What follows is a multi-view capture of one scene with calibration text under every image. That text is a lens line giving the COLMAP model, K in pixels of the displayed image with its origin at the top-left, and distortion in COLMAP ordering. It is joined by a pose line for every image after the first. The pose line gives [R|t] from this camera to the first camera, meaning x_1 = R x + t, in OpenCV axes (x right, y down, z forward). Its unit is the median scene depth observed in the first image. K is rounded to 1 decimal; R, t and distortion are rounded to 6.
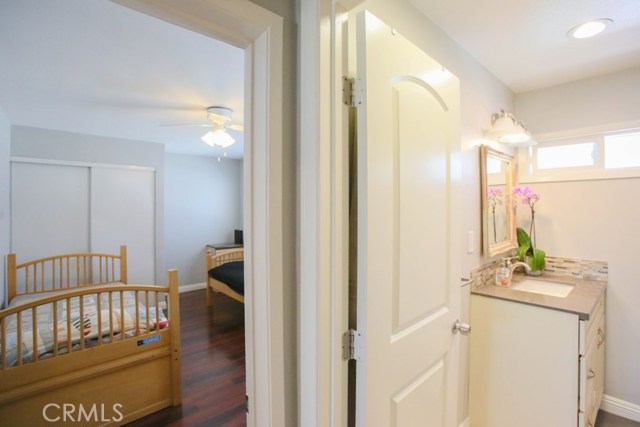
lens RADIAL K [[297.8, 0, 321.3], [0, 297.8, 209.5], [0, 0, 1]] dist [-0.079237, 0.031477]
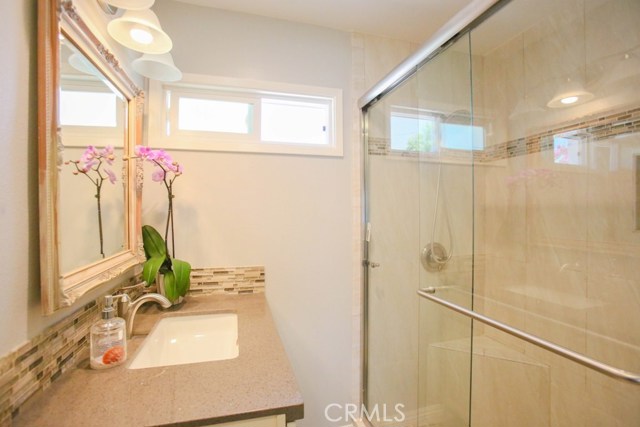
lens RADIAL K [[297.8, 0, 321.3], [0, 297.8, 209.5], [0, 0, 1]] dist [-0.079237, 0.031477]
pose [[0.426071, 0.013762, 0.904585, 0.326997], [0.002523, 0.999862, -0.016400, 0.044584], [-0.904686, 0.009270, 0.425977, 0.465931]]
